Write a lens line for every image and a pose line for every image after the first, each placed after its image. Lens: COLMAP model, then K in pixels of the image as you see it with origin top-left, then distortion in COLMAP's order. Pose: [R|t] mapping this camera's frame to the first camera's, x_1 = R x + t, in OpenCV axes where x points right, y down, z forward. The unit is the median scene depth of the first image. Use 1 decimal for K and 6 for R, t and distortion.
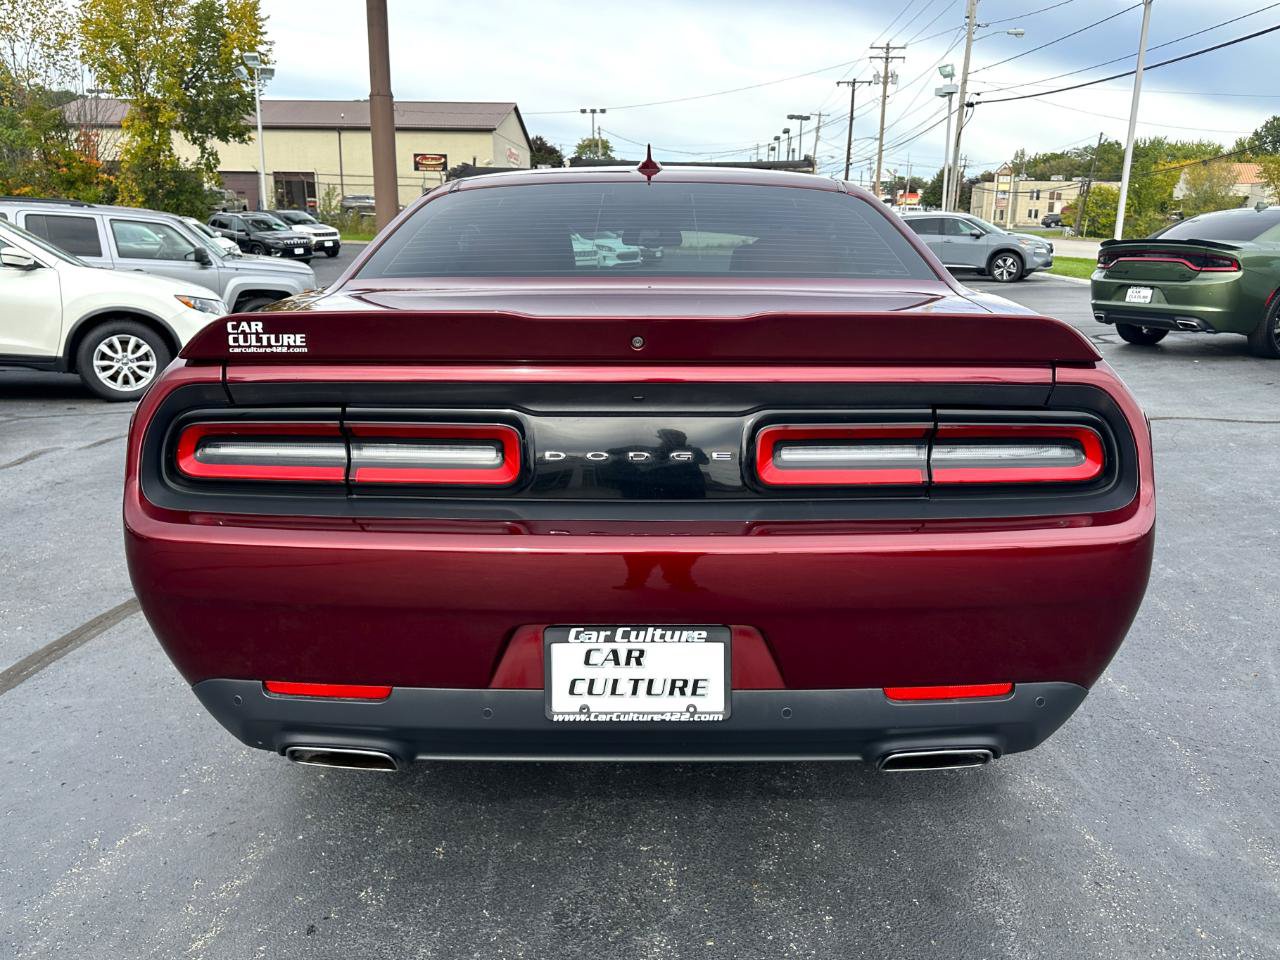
lens RADIAL K [[1000.1, 0, 660.2], [0, 1000.1, 479.4], [0, 0, 1]] dist [0.058203, -0.084668]
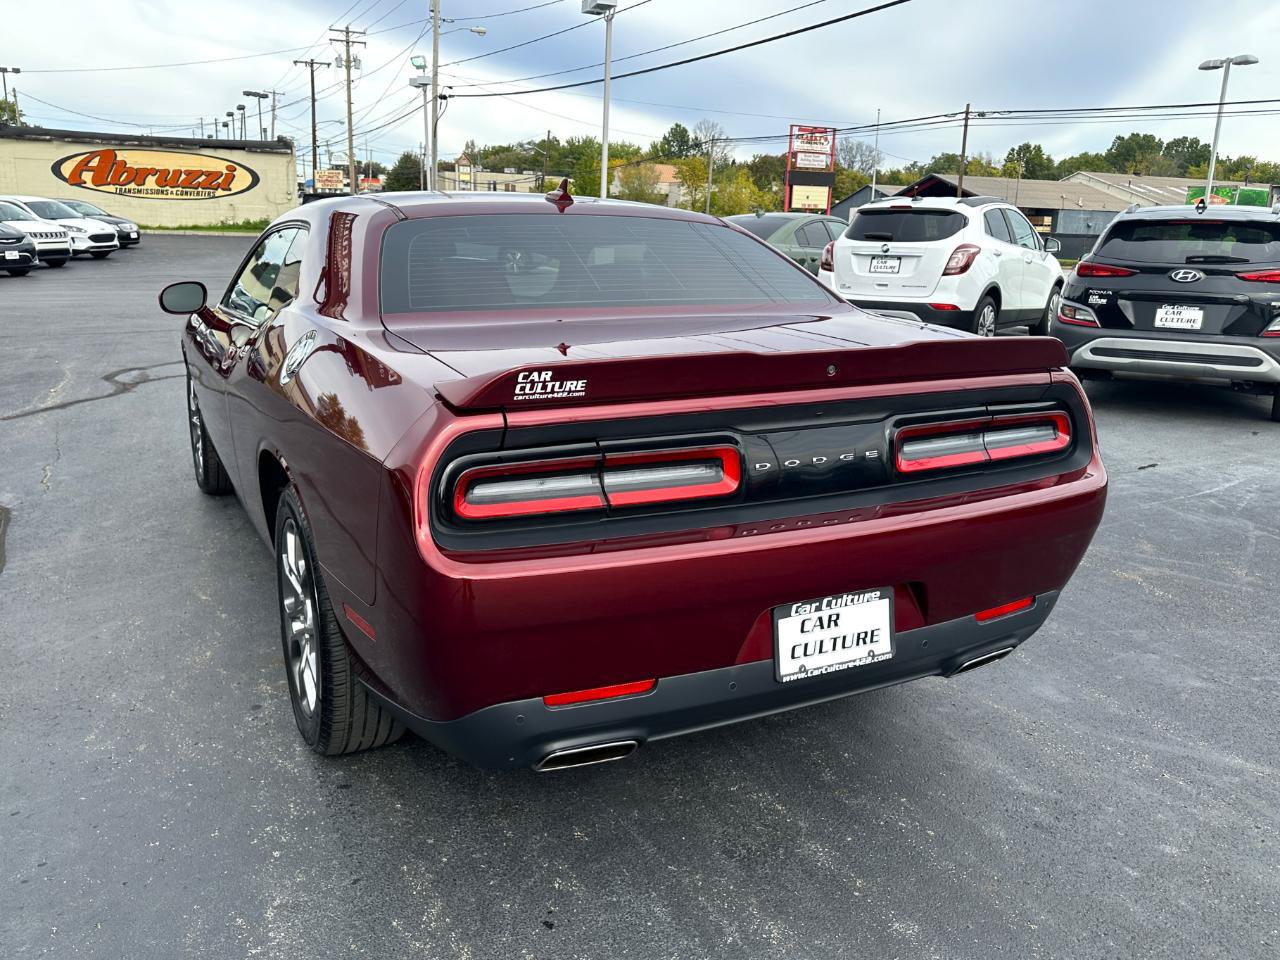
lens RADIAL K [[991.9, 0, 625.0], [0, 991.9, 481.1], [0, 0, 1]] dist [0.055081, -0.069477]
pose [[0.892505, -0.099067, 0.440023, -0.397721], [0.091648, 0.995061, 0.038138, -0.034536], [-0.441628, 0.006289, 0.897176, -0.004506]]
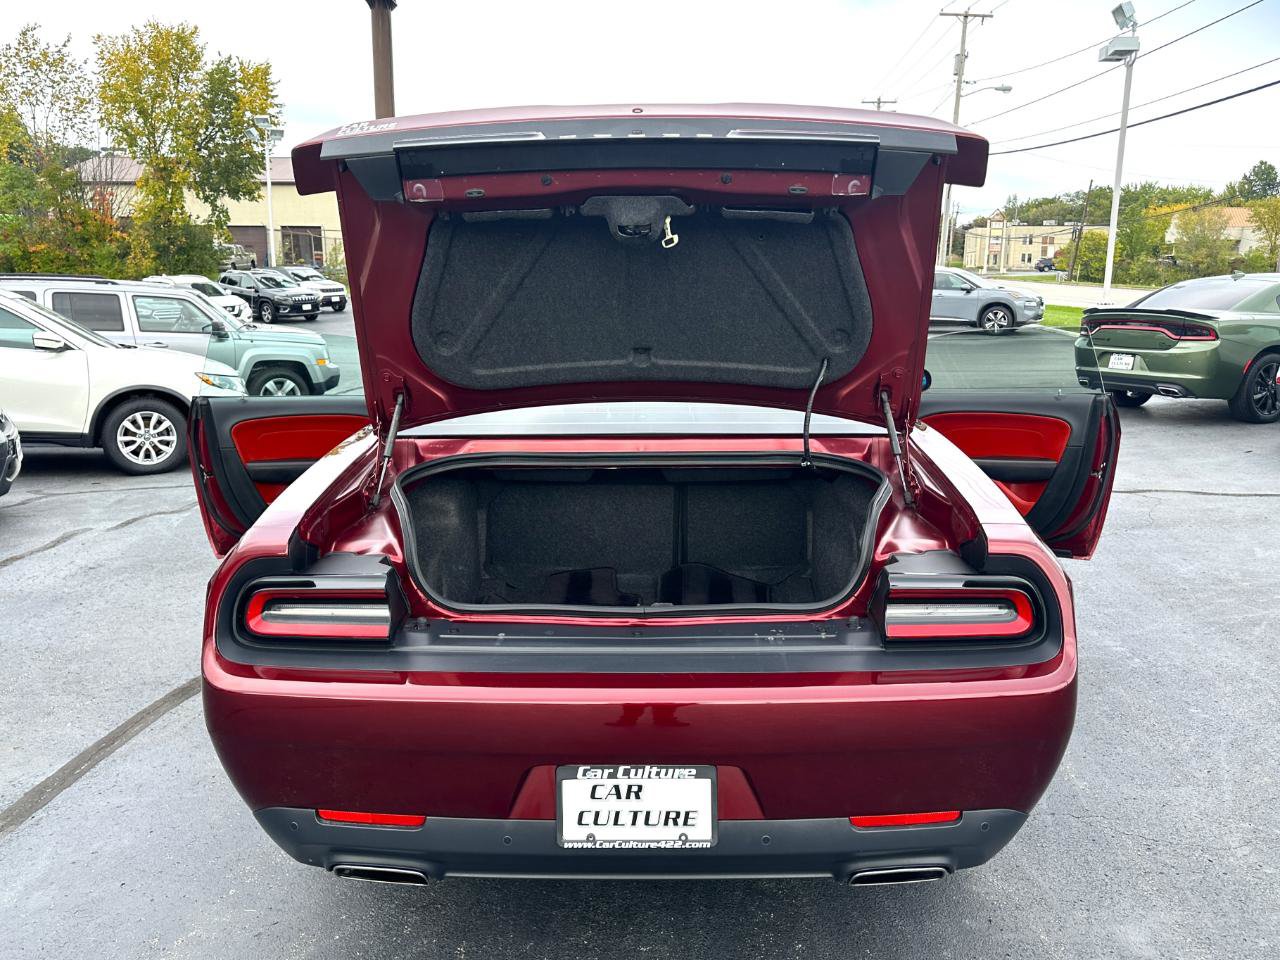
lens RADIAL K [[997.5, 0, 647.7], [0, 997.5, 462.1], [0, 0, 1]] dist [0.057636, -0.088330]
pose [[0.999921, -0.005175, -0.011423, 0.002821], [0.004474, 0.998152, -0.060600, -0.067380], [0.011715, 0.060544, 0.998097, -0.093460]]
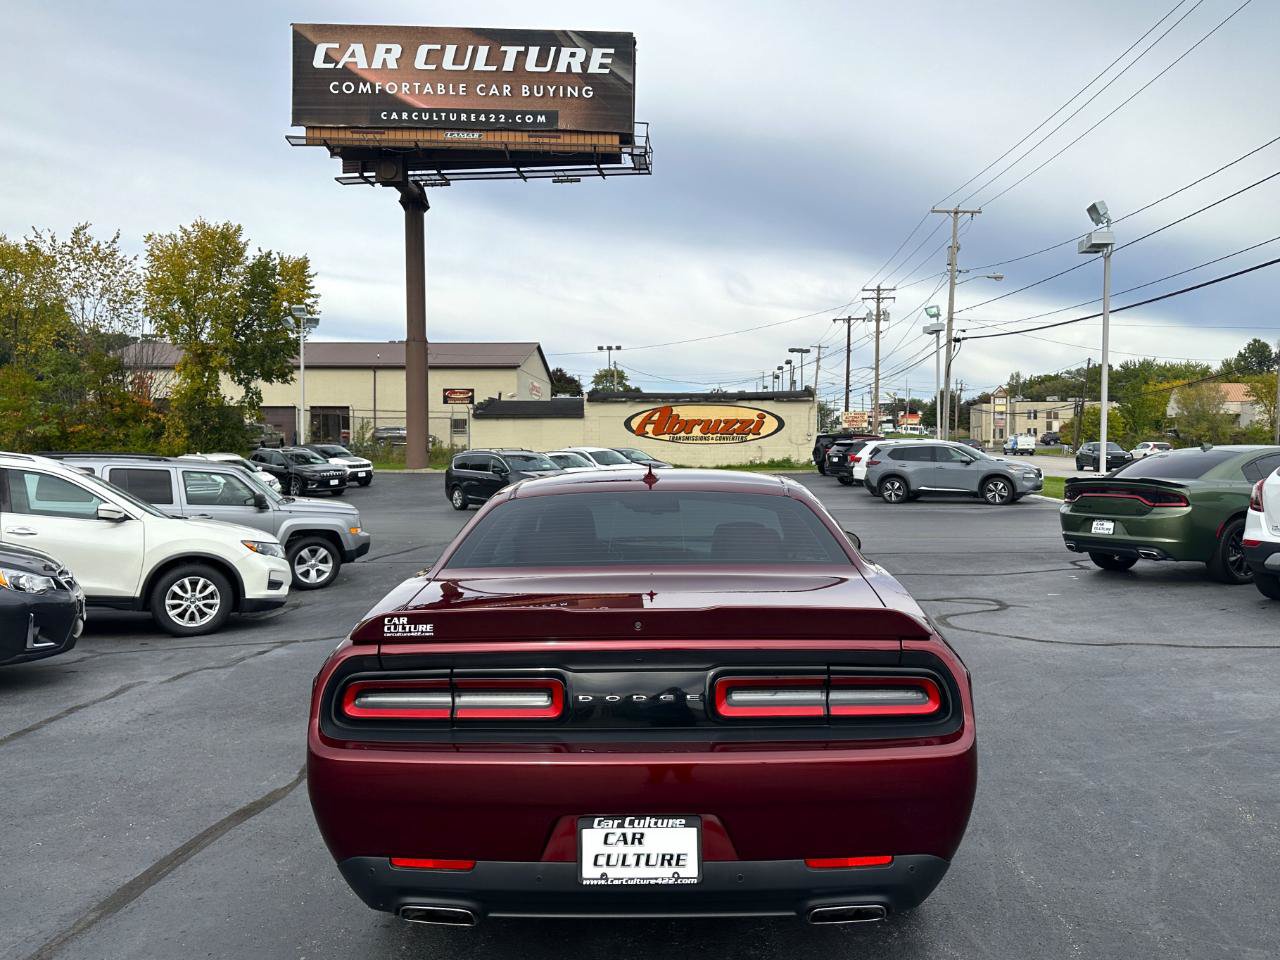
lens RADIAL K [[978.2, 0, 657.1], [0, 978.2, 468.2], [0, 0, 1]] dist [0.172282, -0.334809]
pose [[0.999794, -0.012615, -0.015903, 0.017410], [0.008714, 0.974306, -0.225058, -0.013904], [0.018334, 0.224873, 0.974216, -0.292438]]
